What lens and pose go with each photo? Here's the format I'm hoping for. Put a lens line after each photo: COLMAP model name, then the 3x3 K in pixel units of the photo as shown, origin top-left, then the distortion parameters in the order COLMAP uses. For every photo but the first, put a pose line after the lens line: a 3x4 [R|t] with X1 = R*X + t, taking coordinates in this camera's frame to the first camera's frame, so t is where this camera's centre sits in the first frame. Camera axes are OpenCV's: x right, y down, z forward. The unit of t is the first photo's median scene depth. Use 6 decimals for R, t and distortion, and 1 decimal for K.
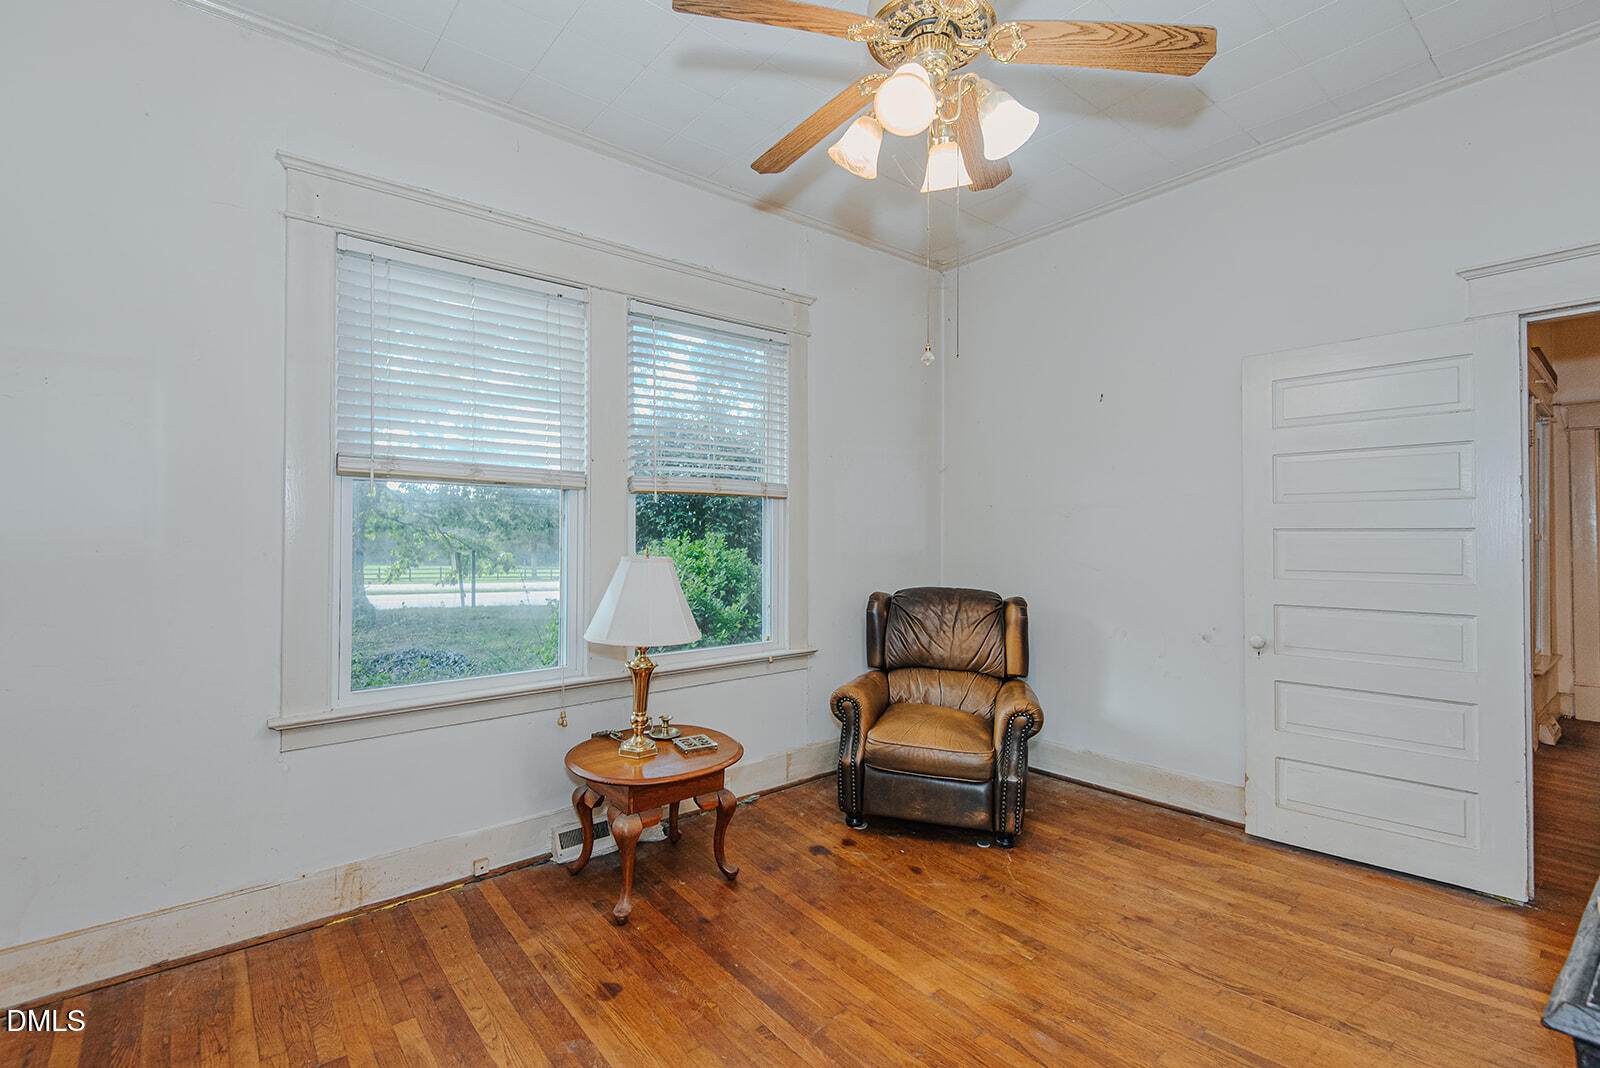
lens RADIAL K [[729.7, 0, 801.8], [0, 729.7, 536.9], [0, 0, 1]] dist [0.012370, -0.012132]
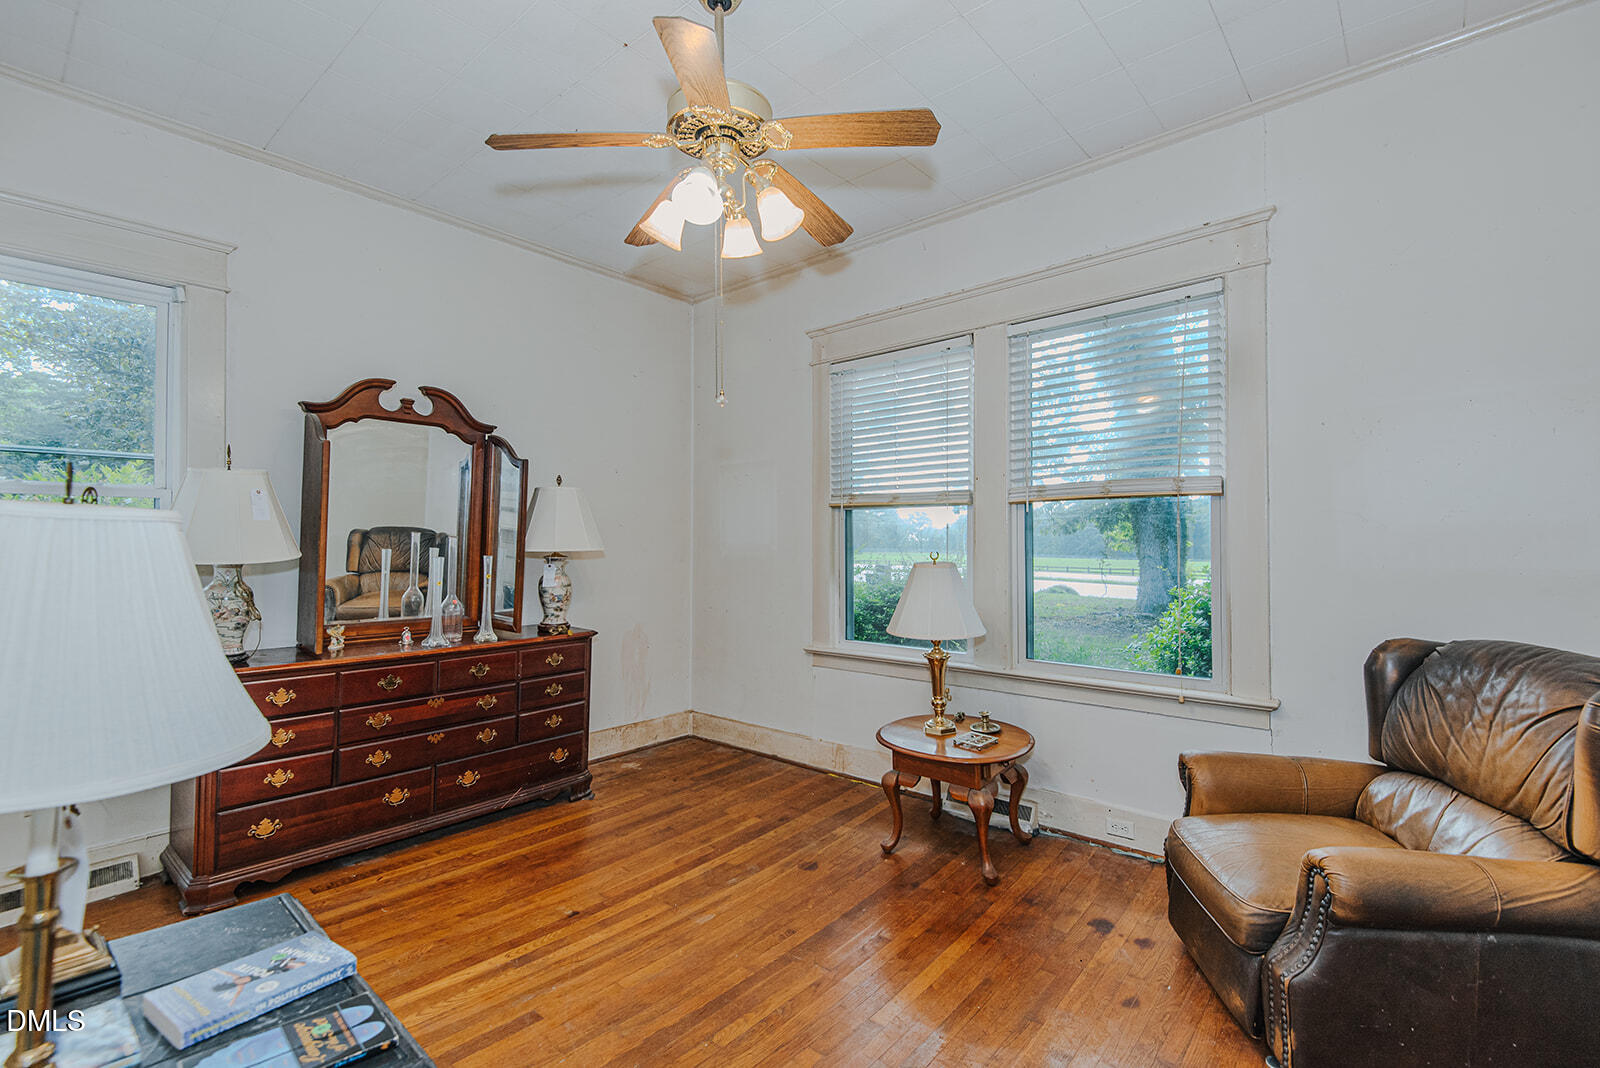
lens RADIAL K [[729.7, 0, 801.6], [0, 729.7, 530.1], [0, 0, 1]] dist [0.012370, -0.012132]
pose [[0.142461, -0.013580, -0.989707, 0.917427], [0.009854, 0.999876, -0.012301, -0.013472], [0.989751, -0.008000, 0.142577, 0.627960]]
